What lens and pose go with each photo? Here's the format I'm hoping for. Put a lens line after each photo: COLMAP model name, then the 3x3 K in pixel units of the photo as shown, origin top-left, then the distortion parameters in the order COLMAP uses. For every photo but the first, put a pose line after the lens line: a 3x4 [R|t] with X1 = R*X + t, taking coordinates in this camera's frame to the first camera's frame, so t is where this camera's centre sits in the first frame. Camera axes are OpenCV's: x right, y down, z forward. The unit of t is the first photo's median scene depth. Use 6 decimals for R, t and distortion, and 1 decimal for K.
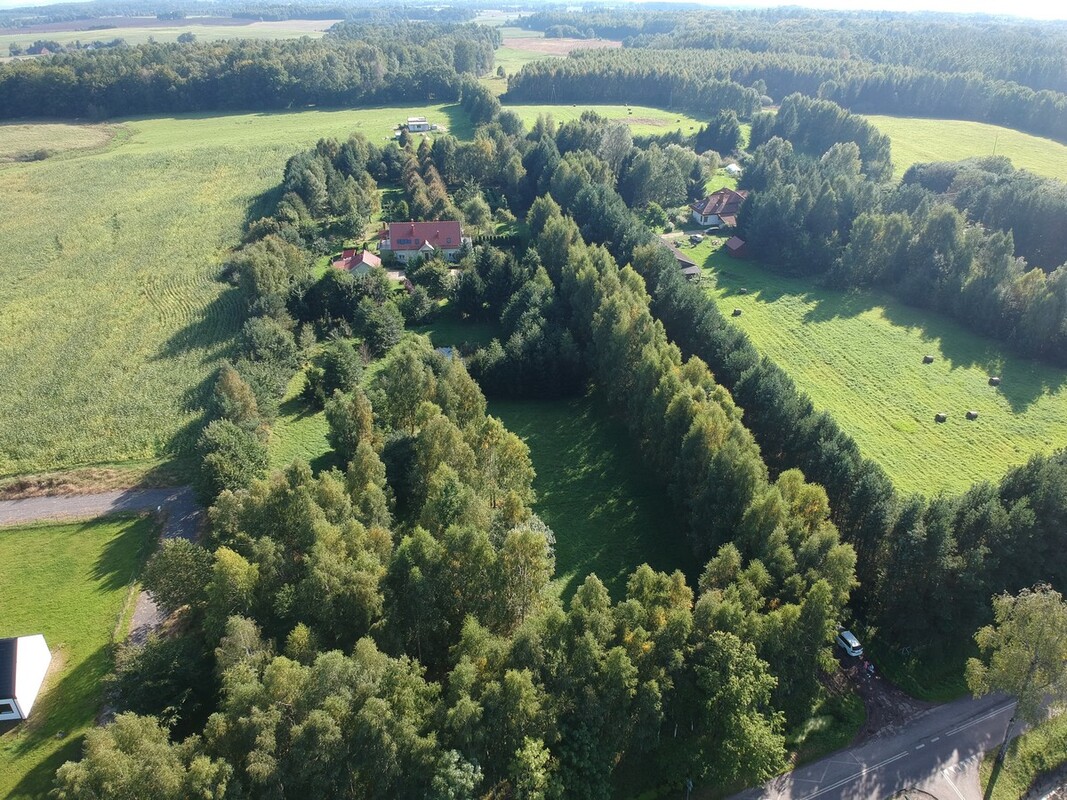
lens RADIAL K [[782.1, 0, 541.1], [0, 782.1, 397.3], [0, 0, 1]] dist [0.080639, -0.145518]
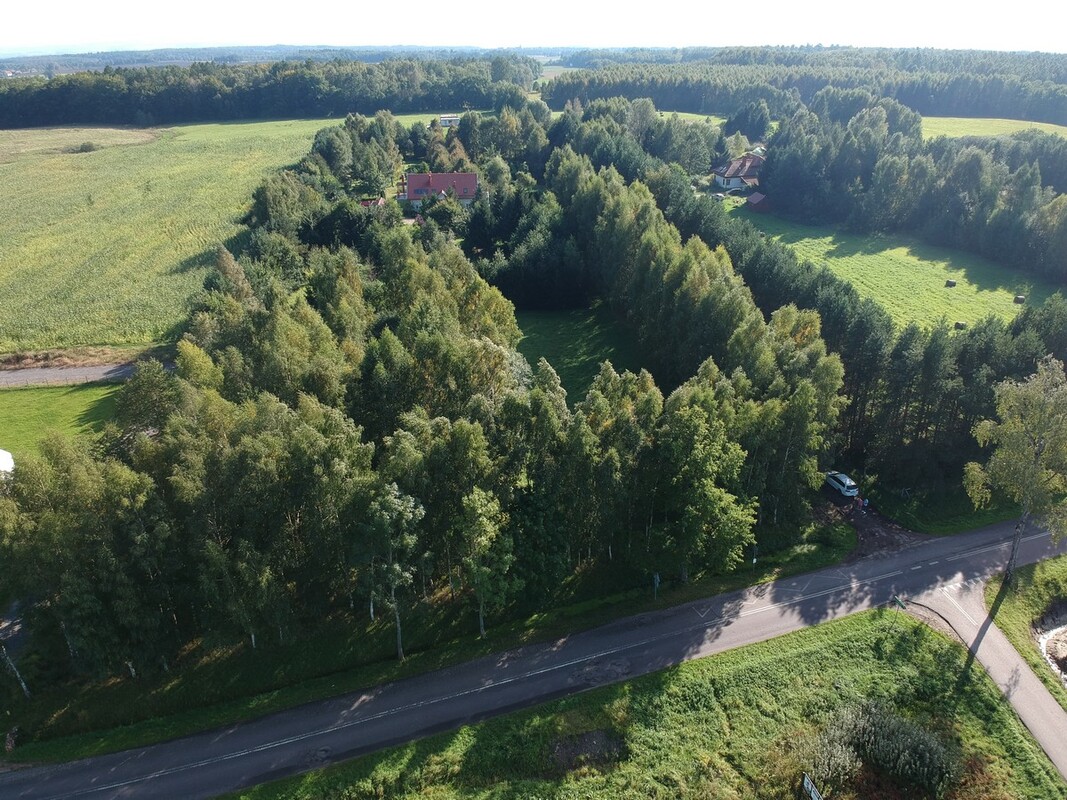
lens RADIAL K [[782.1, 0, 541.1], [0, 782.1, 397.3], [0, 0, 1]] dist [0.080639, -0.145518]
pose [[0.998585, 0.012276, -0.051751, 0.031710], [-0.015036, 0.998466, -0.053281, 0.107679], [0.051018, 0.053984, 0.997238, 0.016891]]
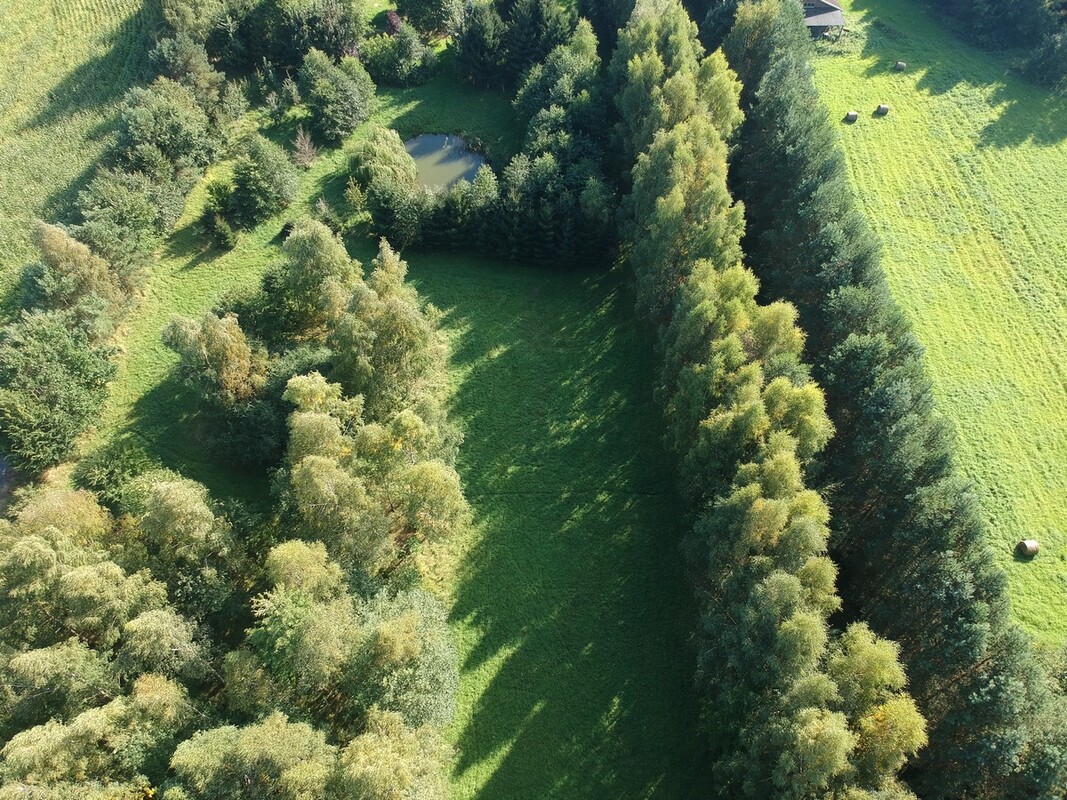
lens RADIAL K [[794.9, 0, 538.9], [0, 794.9, 397.8], [0, 0, 1]] dist [0.032201, -0.095394]
pose [[0.987698, 0.138061, -0.073430, 0.039161], [-0.094688, 0.901736, 0.421789, -0.119571], [0.124447, -0.409648, 0.903716, 0.216907]]
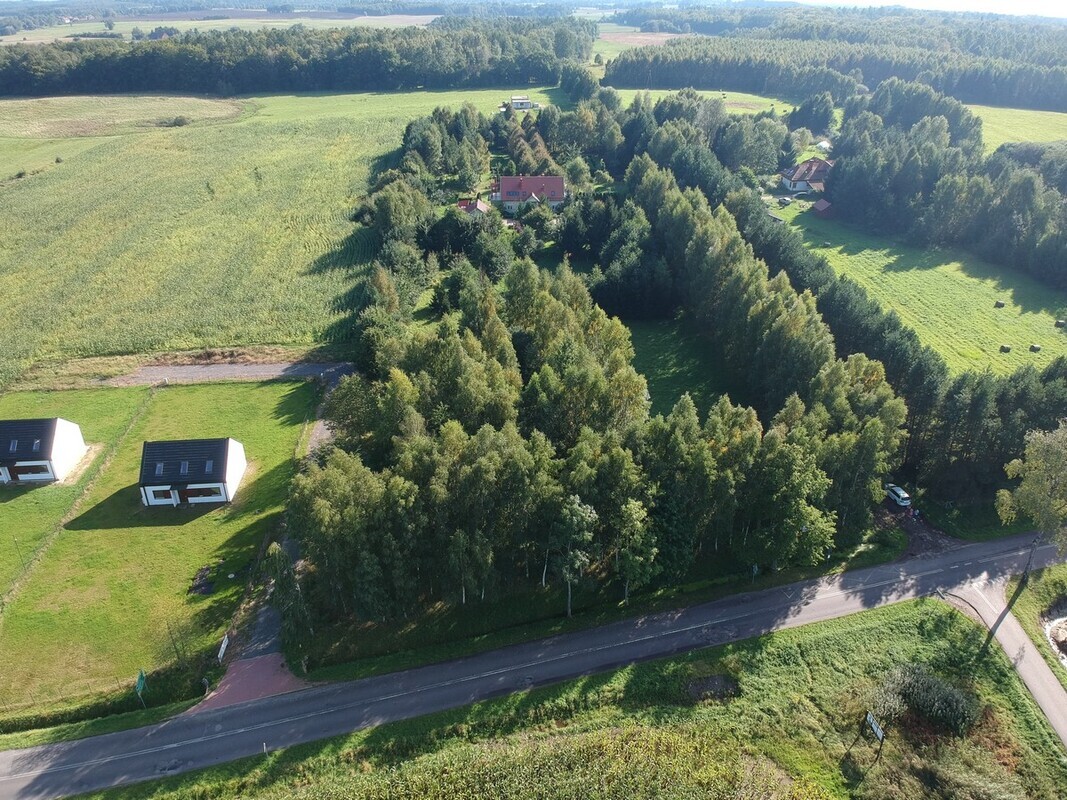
lens RADIAL K [[782.1, 0, 541.1], [0, 782.1, 397.3], [0, 0, 1]] dist [0.080639, -0.145518]
pose [[0.994244, 0.051984, -0.093686, -0.015124], [-0.051933, 0.998646, 0.002978, 0.077339], [0.093714, 0.001905, 0.995597, -0.089625]]
